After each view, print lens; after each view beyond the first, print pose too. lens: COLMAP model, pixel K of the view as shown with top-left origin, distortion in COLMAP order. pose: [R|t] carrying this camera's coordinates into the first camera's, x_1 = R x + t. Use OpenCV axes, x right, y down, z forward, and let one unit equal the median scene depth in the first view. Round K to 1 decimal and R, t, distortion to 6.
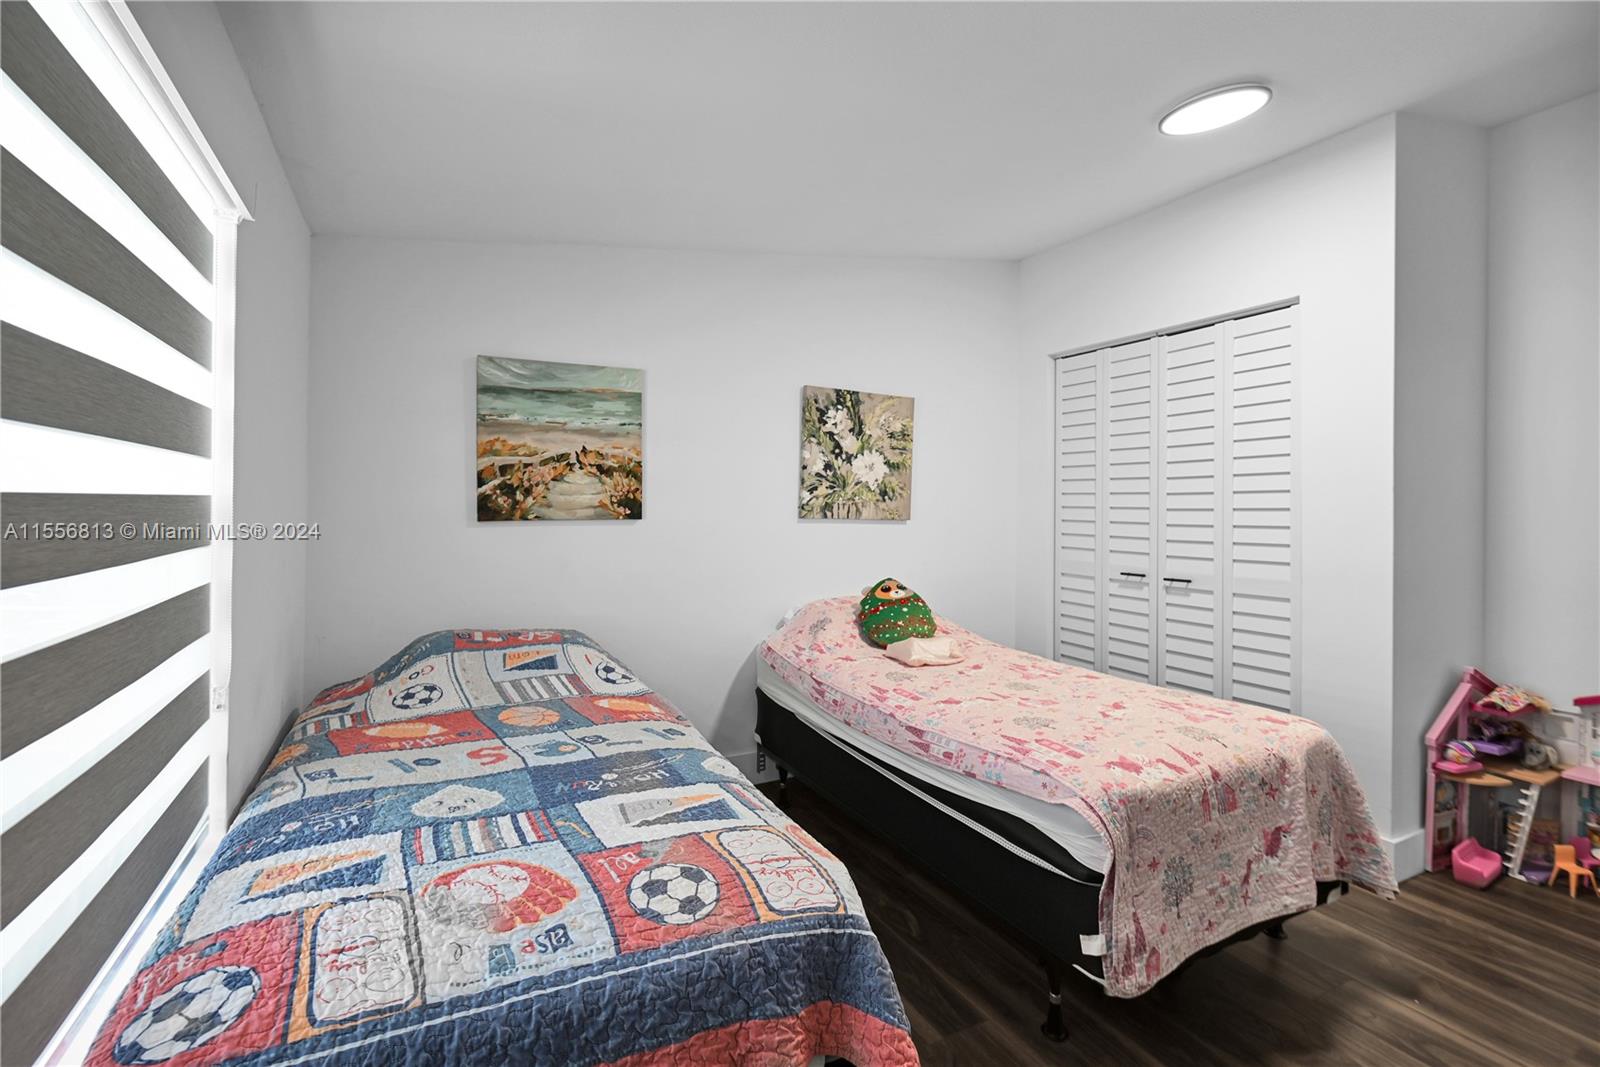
lens RADIAL K [[727.6, 0, 811.1], [0, 727.6, 508.6], [0, 0, 1]] dist [0.001657, -0.001658]
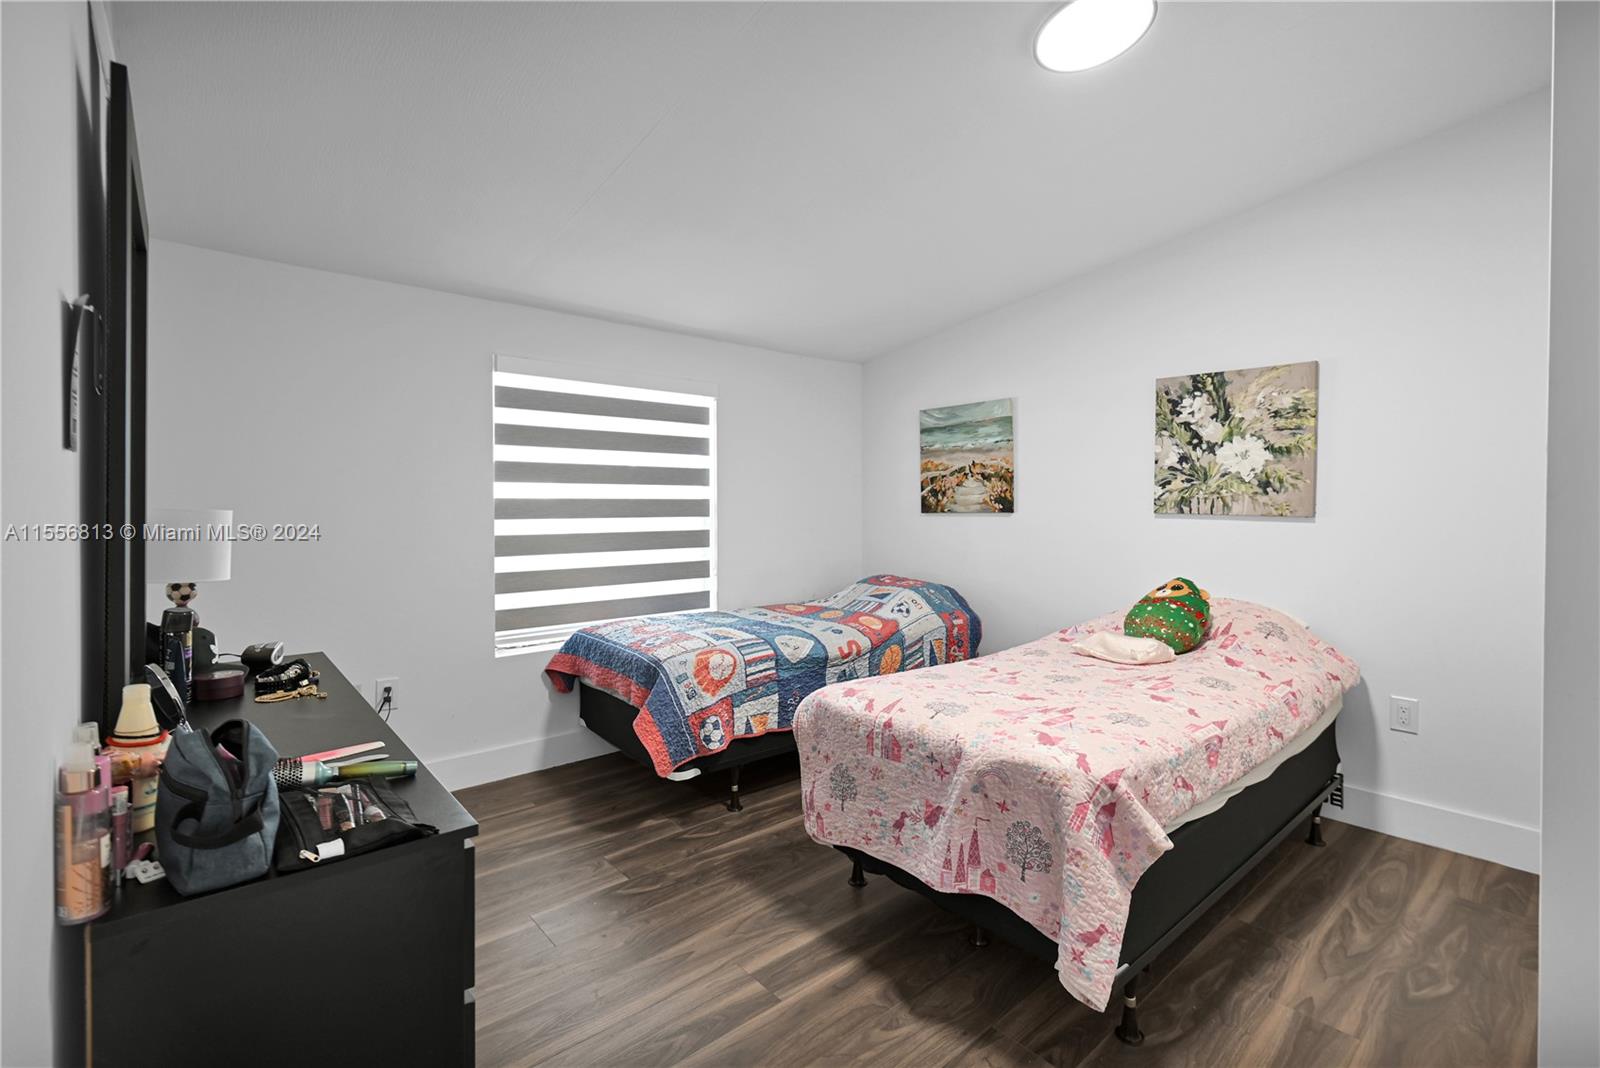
lens RADIAL K [[727.6, 0, 797.3], [0, 727.6, 520.3], [0, 0, 1]] dist [0.001657, -0.001658]
pose [[0.207042, 0.013084, -0.978245, 0.856235], [-0.001906, 0.999914, 0.012971, 0.010757], [0.978330, -0.000821, 0.207049, 0.315039]]
